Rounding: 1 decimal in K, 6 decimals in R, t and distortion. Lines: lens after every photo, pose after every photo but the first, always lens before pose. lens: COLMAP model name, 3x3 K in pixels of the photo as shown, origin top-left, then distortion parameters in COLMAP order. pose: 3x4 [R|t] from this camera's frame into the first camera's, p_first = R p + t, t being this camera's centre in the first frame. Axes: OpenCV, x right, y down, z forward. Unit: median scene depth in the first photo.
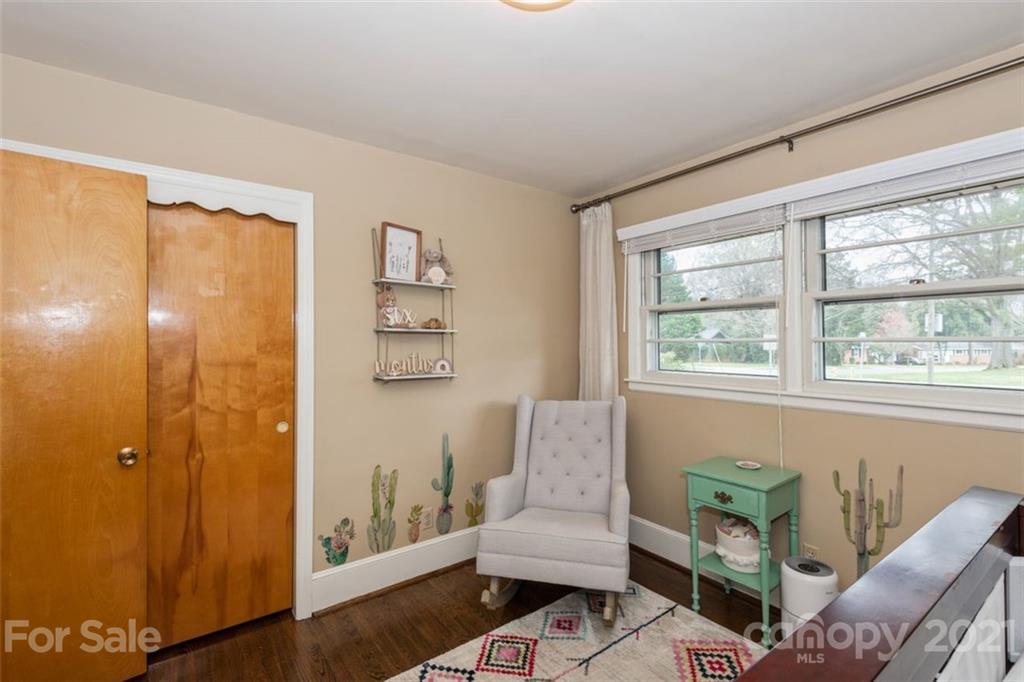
lens RADIAL K [[463.5, 0, 527.0], [0, 463.5, 339.8], [0, 0, 1]] dist [-0.000580, -0.000612]
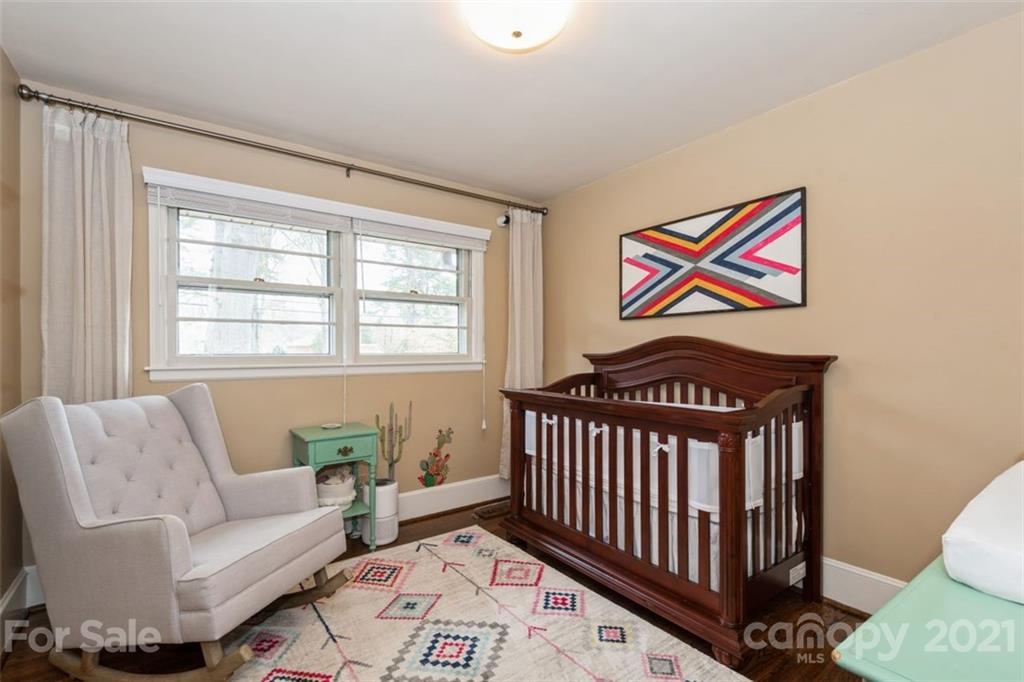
lens RADIAL K [[466.8, 0, 513.2], [0, 466.8, 351.7], [0, 0, 1]] dist [0.037306, -0.020869]
pose [[0.015492, -0.005800, 0.999863, -0.798287], [-0.005607, 0.999967, 0.005887, 0.074589], [-0.999864, -0.005697, 0.015459, 0.557539]]
